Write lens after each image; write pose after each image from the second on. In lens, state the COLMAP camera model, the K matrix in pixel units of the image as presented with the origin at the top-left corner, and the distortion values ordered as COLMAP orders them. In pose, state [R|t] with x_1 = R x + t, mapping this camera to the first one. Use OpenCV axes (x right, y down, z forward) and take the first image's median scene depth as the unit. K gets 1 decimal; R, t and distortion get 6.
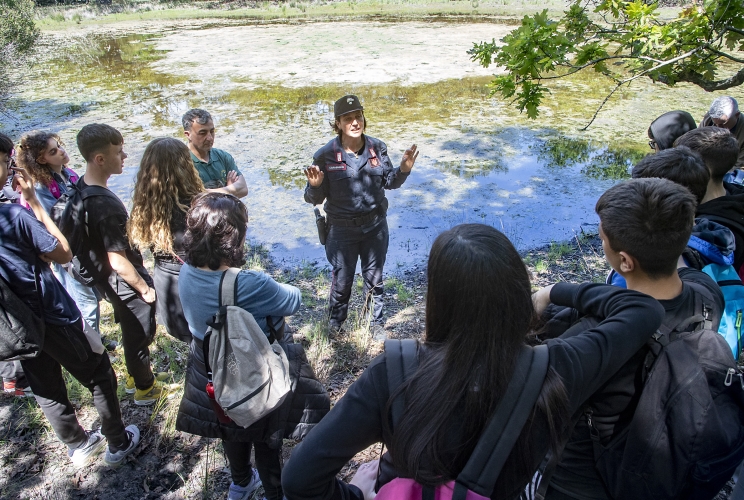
lens RADIAL K [[299.7, 0, 372.0], [0, 299.7, 250.0], [0, 0, 1]] dist [-0.000292, -0.000052]
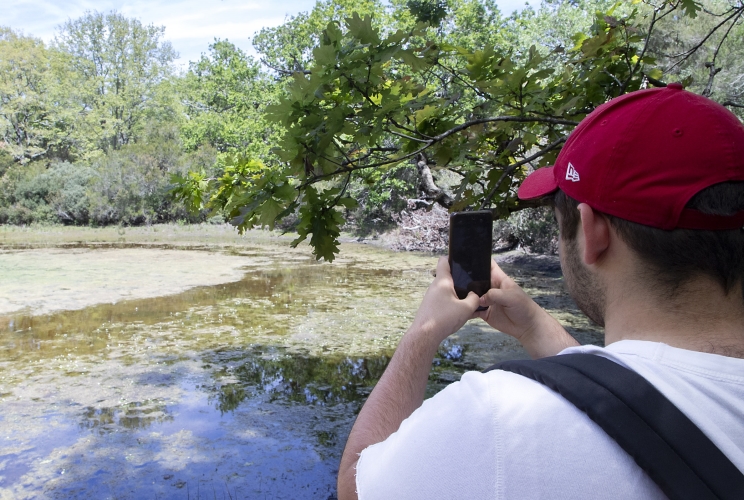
lens RADIAL K [[299.7, 0, 372.0], [0, 299.7, 250.0], [0, 0, 1]] dist [-0.000292, -0.000052]
pose [[0.968752, -0.017575, 0.247408, 0.771826], [0.162836, 0.797485, -0.580950, -0.094693], [-0.187094, 0.603083, 0.775427, 0.143650]]
